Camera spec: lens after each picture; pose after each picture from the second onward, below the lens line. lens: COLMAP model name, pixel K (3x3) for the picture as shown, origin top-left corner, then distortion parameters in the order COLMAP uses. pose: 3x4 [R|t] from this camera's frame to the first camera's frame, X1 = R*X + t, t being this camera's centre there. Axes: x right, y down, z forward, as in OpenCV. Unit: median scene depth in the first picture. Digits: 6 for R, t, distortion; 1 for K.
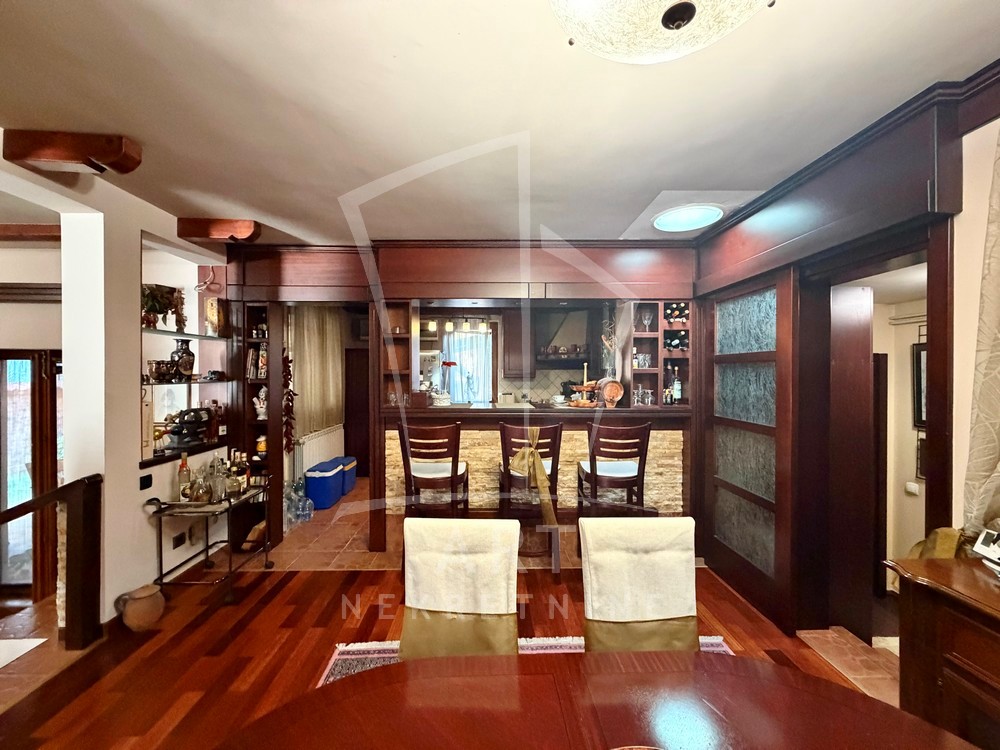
lens RADIAL K [[401.9, 0, 496.2], [0, 401.9, 375.5], [0, 0, 1]] dist [0.000853, 0.000231]
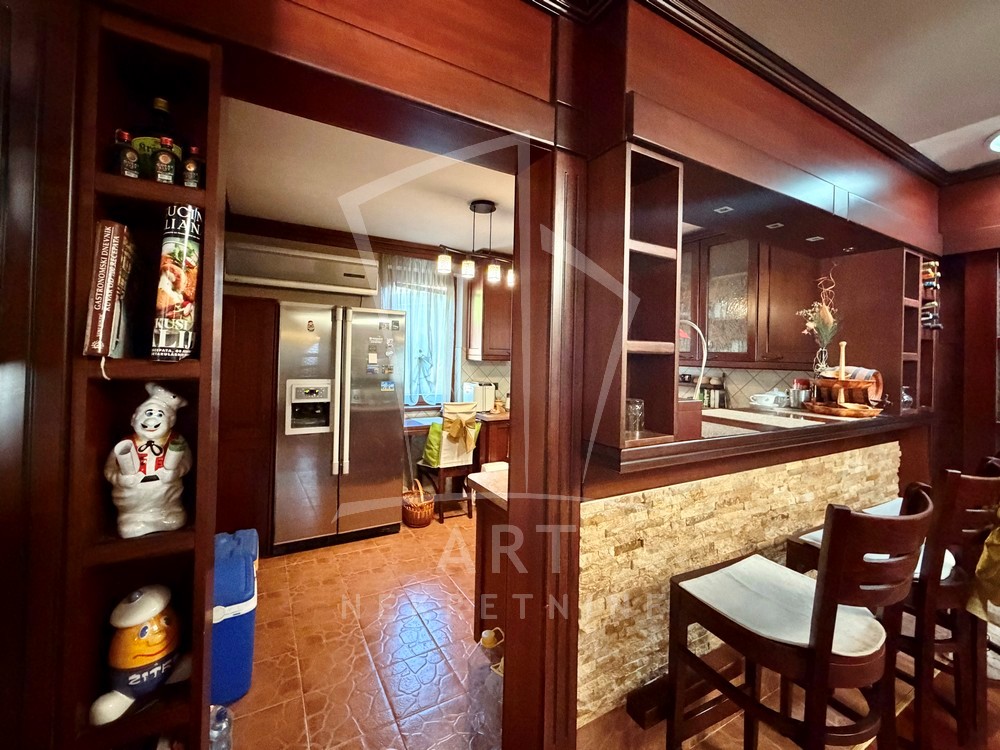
lens RADIAL K [[420.2, 0, 500.0], [0, 420.2, 352.8], [0, 0, 1]] dist [0.001099, 0.000126]
pose [[0.877139, 0.024808, 0.479596, -0.523431], [-0.020946, 0.999691, -0.013401, 0.003920], [-0.479780, 0.001709, 0.877387, 0.683496]]
